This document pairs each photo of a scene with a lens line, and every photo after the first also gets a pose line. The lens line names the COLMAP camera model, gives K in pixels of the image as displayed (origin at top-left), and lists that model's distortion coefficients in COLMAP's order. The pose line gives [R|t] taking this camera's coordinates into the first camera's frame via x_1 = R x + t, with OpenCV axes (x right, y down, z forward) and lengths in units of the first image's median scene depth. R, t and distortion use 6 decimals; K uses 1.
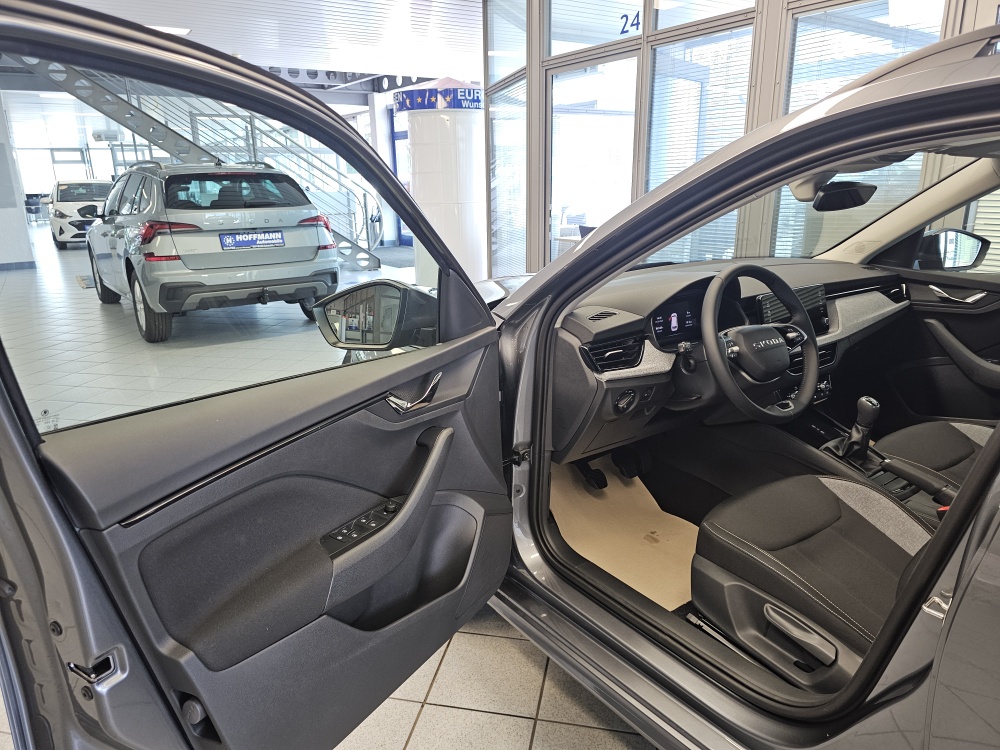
lens RADIAL K [[672.4, 0, 483.0], [0, 672.4, 374.7], [0, 0, 1]] dist [0.055591, -0.000906]
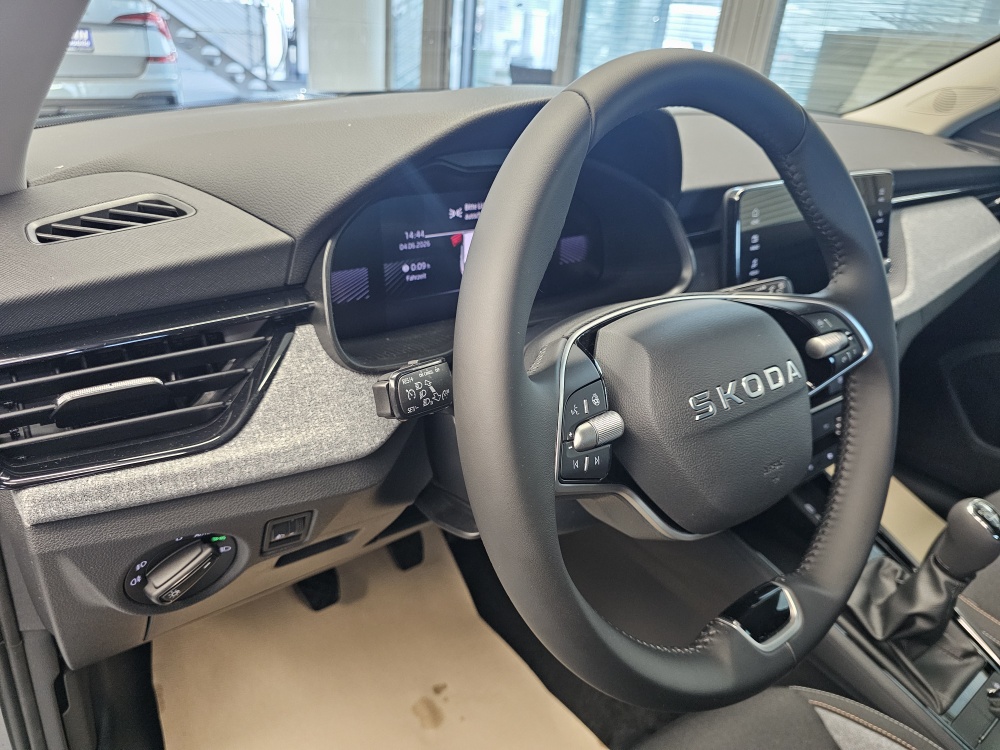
lens RADIAL K [[688.3, 0, 500.0], [0, 688.3, 375.0], [0, 0, 1]] dist [0.035358, -0.057085]
pose [[0.993826, 0.060539, 0.092976, 0.292735], [-0.076831, 0.980089, 0.183092, -0.087100], [-0.080040, -0.189105, 0.978689, 0.727067]]
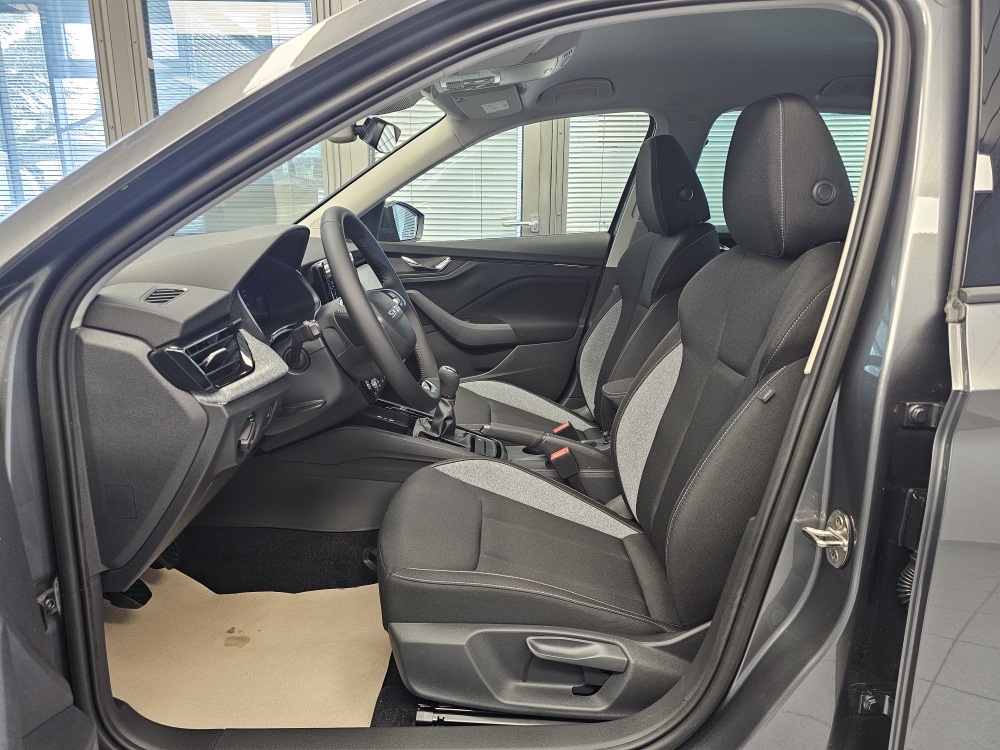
lens RADIAL K [[672.4, 0, 483.0], [0, 672.4, 374.7], [0, 0, 1]] dist [0.055591, -0.000906]
pose [[0.572348, -0.185437, 0.798769, -0.127342], [0.221184, 0.972902, 0.067376, -0.004475], [-0.789617, 0.138113, 0.597854, 0.467316]]
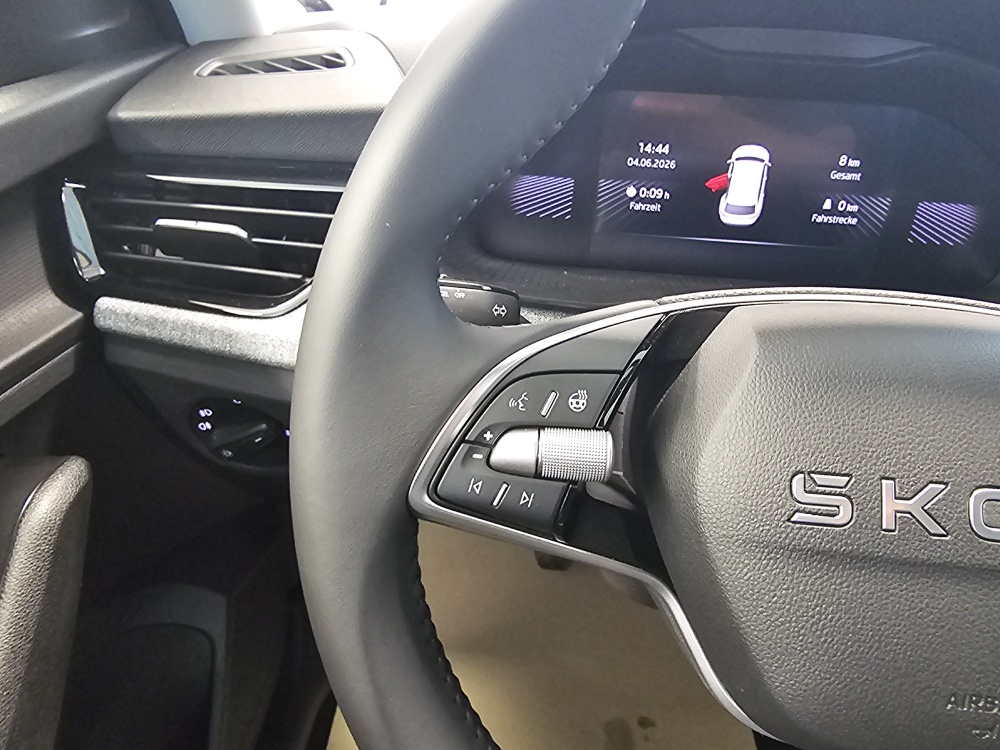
lens RADIAL K [[682.6, 0, 500.7], [0, 682.6, 361.4], [0, 0, 1]] dist [-0.007148, 0.001618]
pose [[0.770530, 0.364075, -0.523195, 0.395533], [-0.226883, 0.923721, 0.308648, -0.081716], [0.595658, -0.119119, 0.794357, 0.837431]]
